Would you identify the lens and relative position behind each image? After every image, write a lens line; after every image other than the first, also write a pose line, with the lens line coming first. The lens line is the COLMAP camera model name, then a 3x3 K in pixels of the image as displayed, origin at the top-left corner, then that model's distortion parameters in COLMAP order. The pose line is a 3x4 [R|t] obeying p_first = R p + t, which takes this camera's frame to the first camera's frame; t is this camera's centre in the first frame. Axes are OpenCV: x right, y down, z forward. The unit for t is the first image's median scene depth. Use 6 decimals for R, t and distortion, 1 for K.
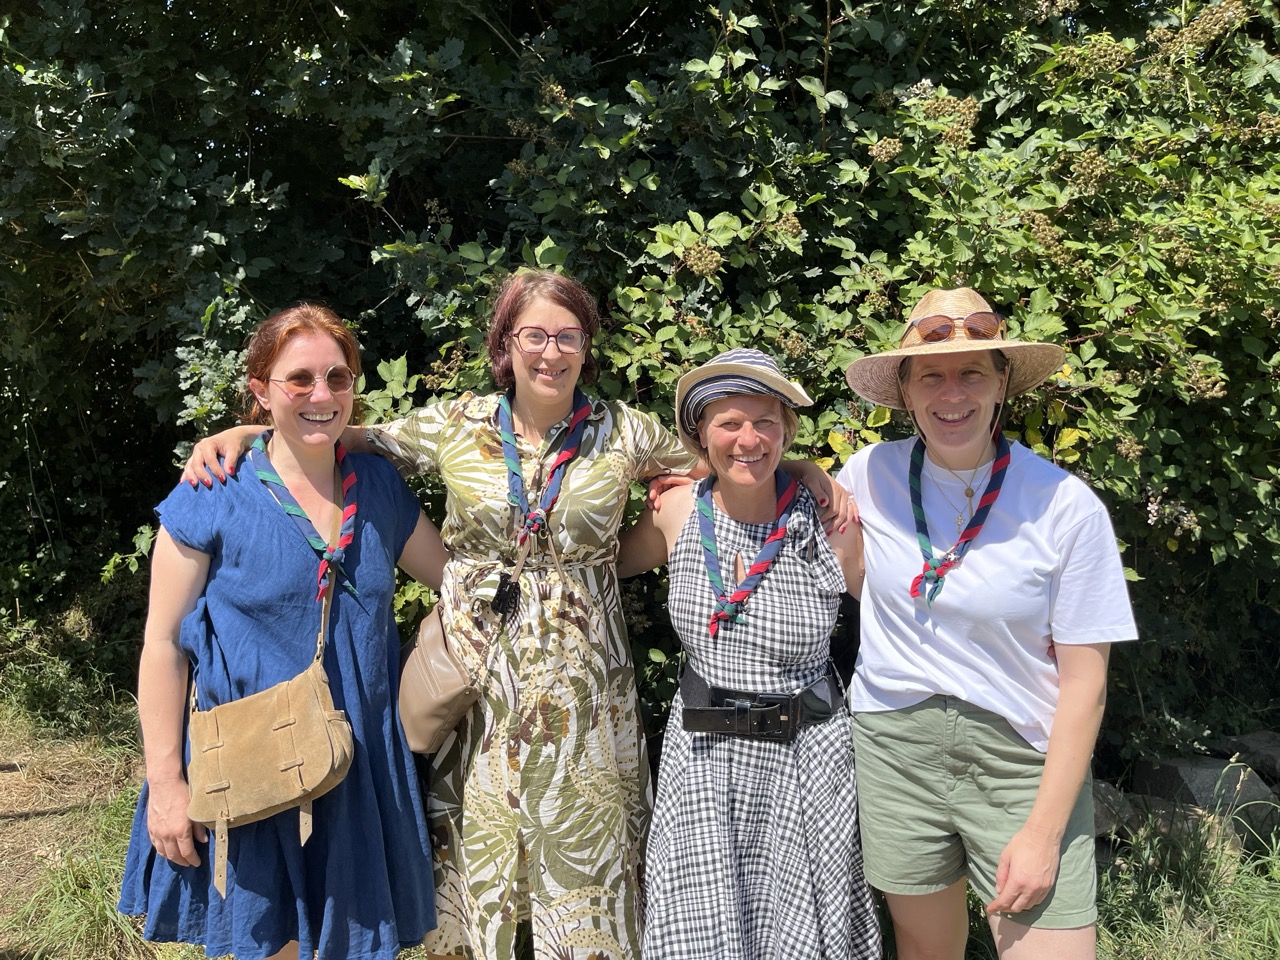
lens RADIAL K [[956.4, 0, 640.0], [0, 956.4, 480.0], [0, 0, 1]] dist [0.088743, -0.158382]
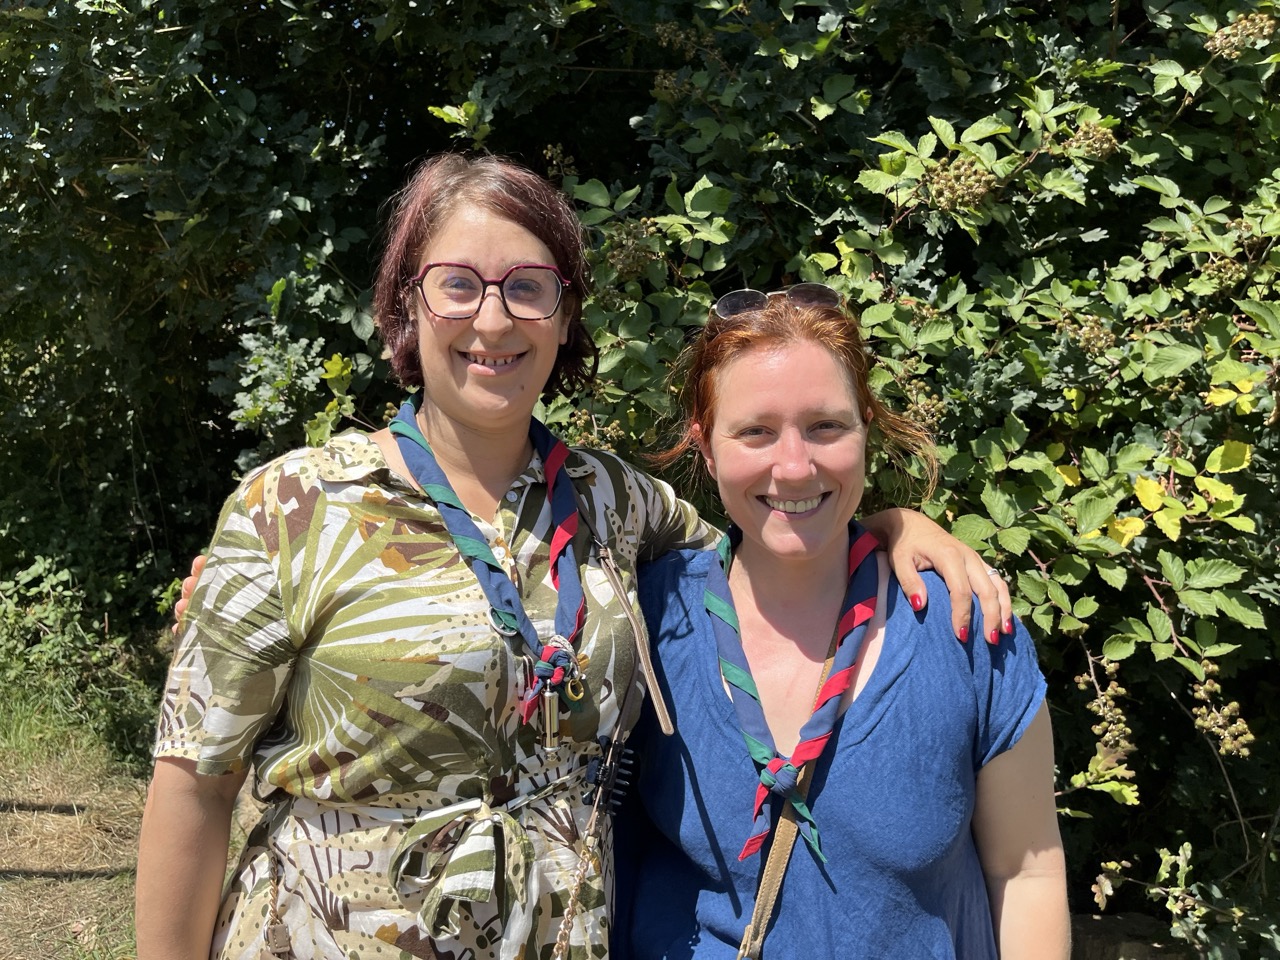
lens RADIAL K [[962.5, 0, 640.0], [0, 962.5, 480.0], [0, 0, 1]] dist [-0.023460, -0.001513]
pose [[0.987517, 0.041501, -0.151949, -0.024162], [-0.043911, 0.998957, -0.012540, -0.020768], [0.151270, 0.019056, 0.988309, 0.278217]]
